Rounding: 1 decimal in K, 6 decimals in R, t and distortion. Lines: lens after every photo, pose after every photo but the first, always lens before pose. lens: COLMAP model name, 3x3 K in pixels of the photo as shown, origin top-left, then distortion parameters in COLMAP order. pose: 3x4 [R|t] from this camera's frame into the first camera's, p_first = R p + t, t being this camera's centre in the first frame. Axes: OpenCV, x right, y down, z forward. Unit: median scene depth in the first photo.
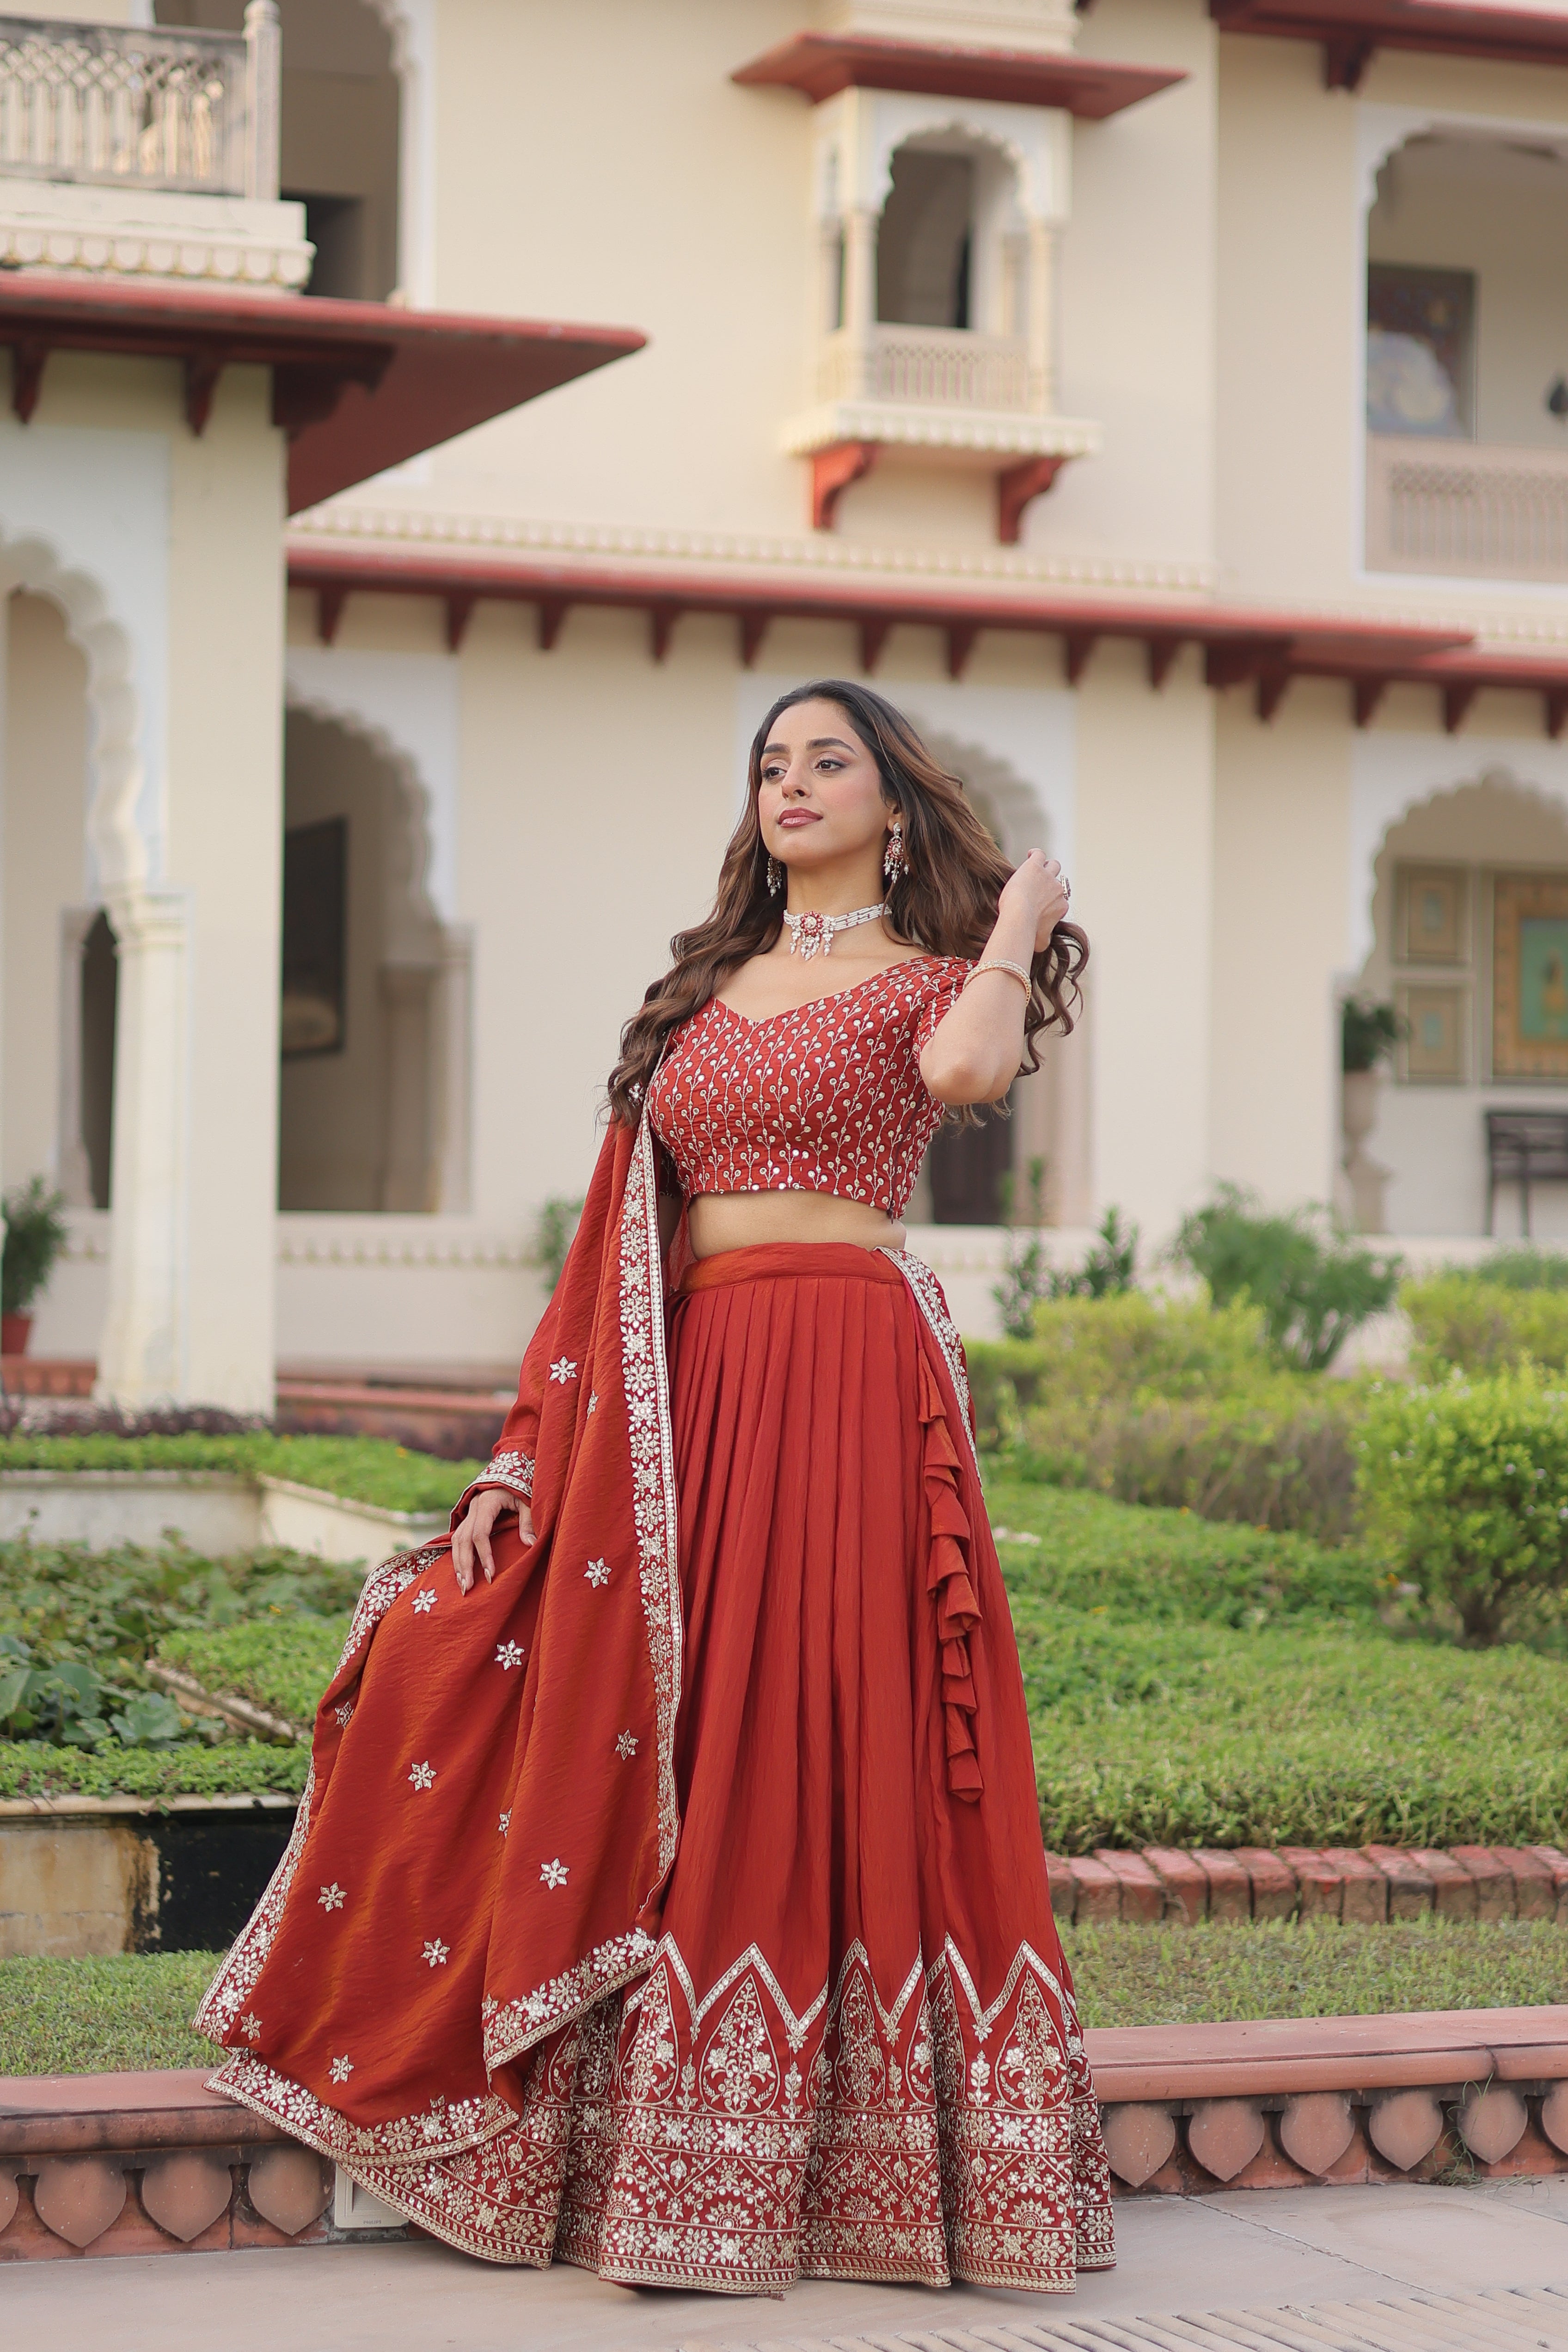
lens RADIAL K [[5275.0, 0, 781.3], [0, 5275.0, 1161.2], [0, 0, 1]] dist [-0.041832, 0.000000]
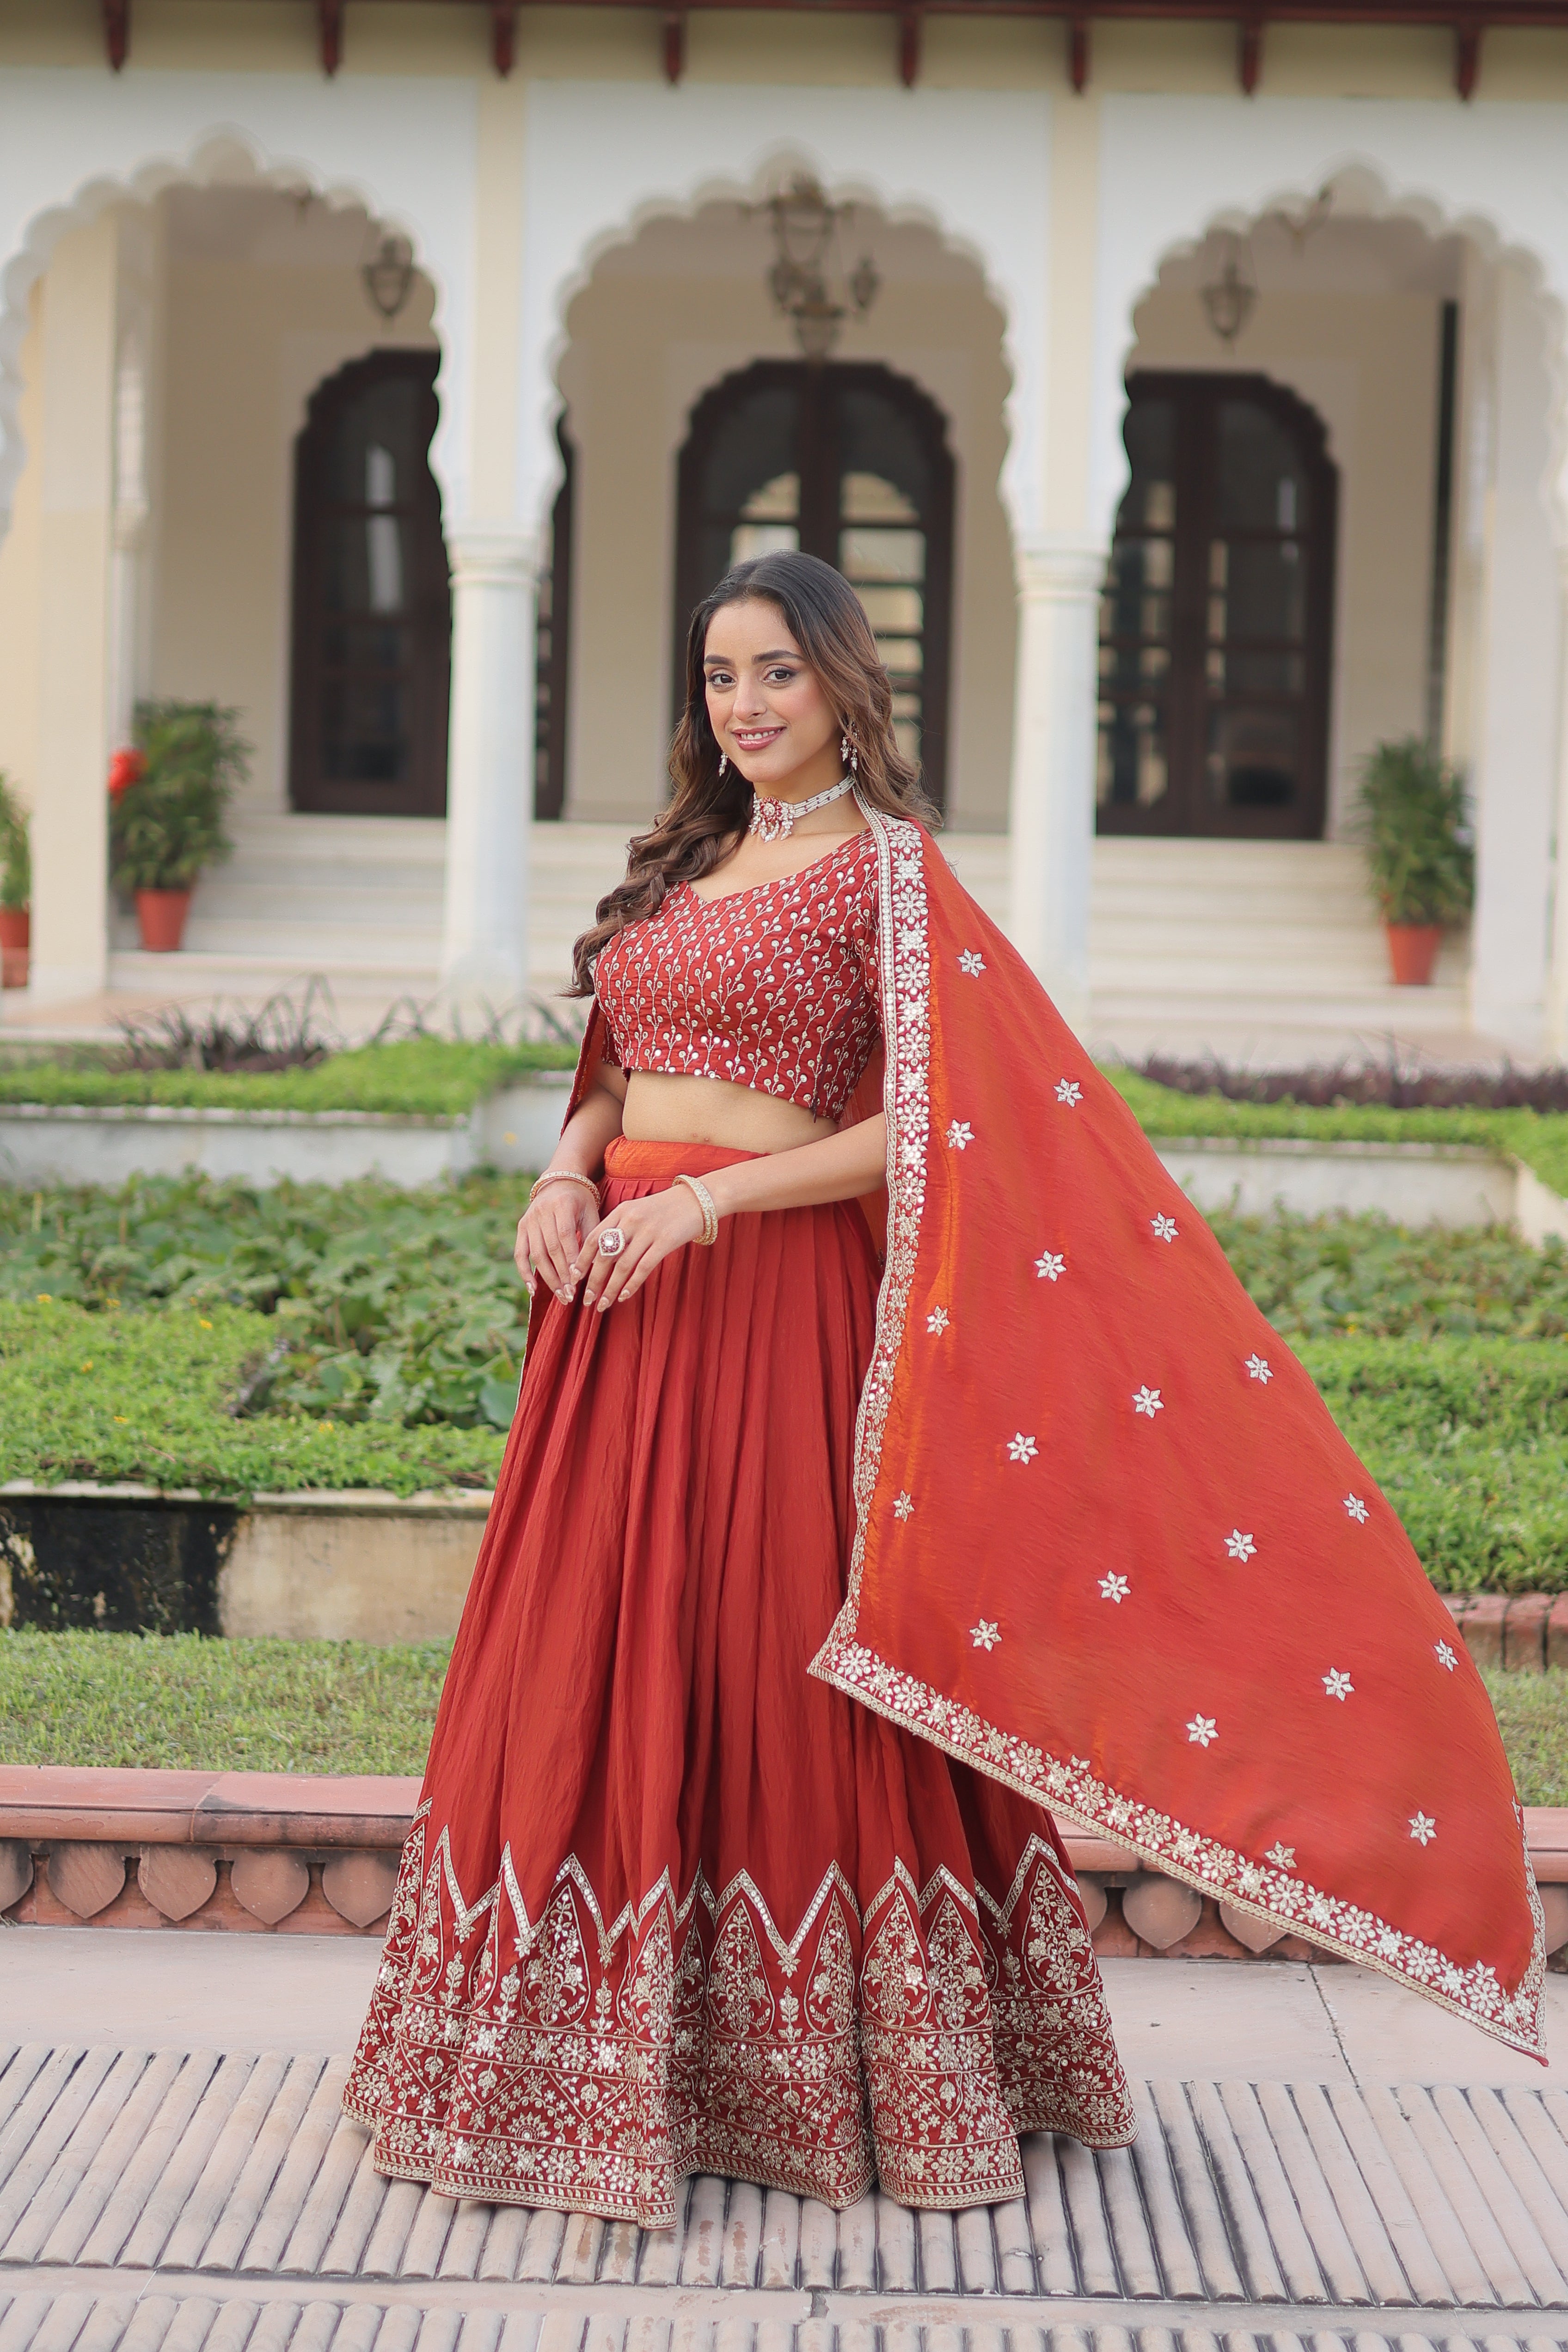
lens RADIAL K [[5271.7, 0, 805.8], [0, 5271.7, 1158.5], [0, 0, 1]] dist [0.015481, 0.000000]
pose [[0.925735, 0.038664, -0.376192, 0.275533], [-0.007191, 0.996380, 0.084708, -0.044129], [0.378105, -0.075712, 0.922661, -0.024953]]
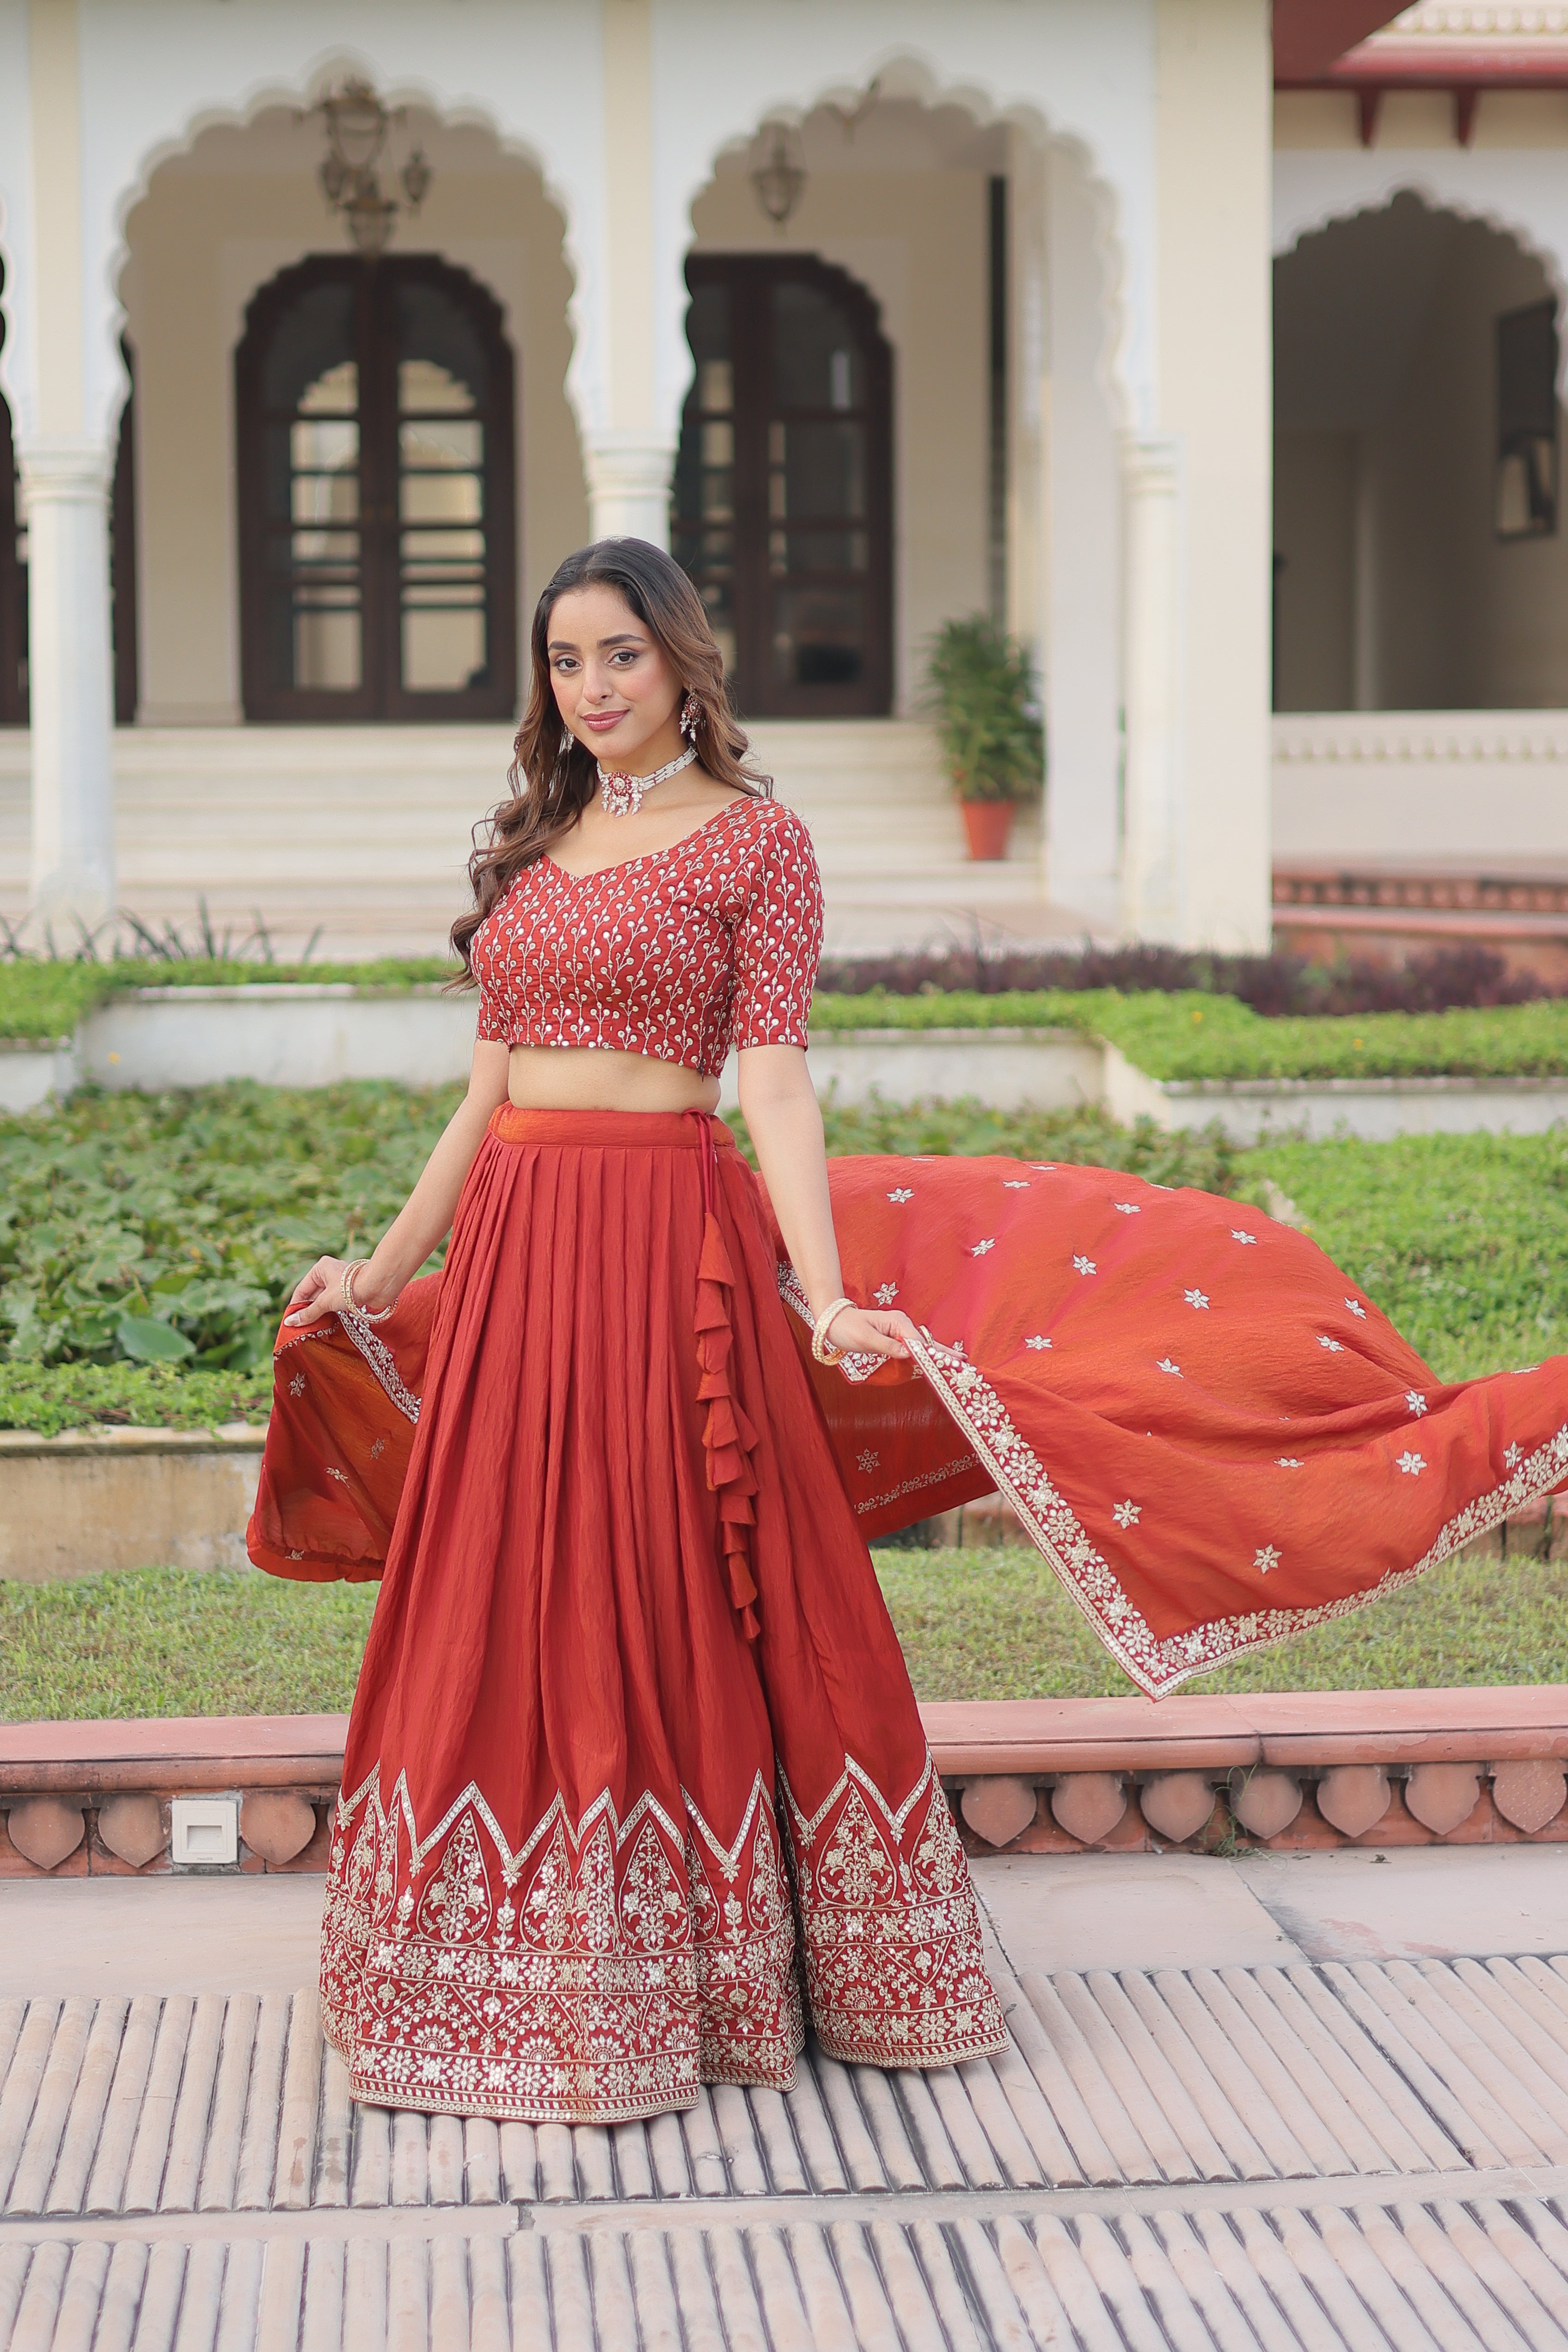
lens RADIAL K [[5271.7, 0, 745.1], [0, 5271.7, 1183.9], [0, 0, 1]] dist [0.015481, 0.000000]
pose [[0.950581, 0.010501, -0.310298, 0.276008], [0.026719, 0.992953, 0.115455, -0.058540], [0.309323, -0.118041, 0.943602, -0.054104]]
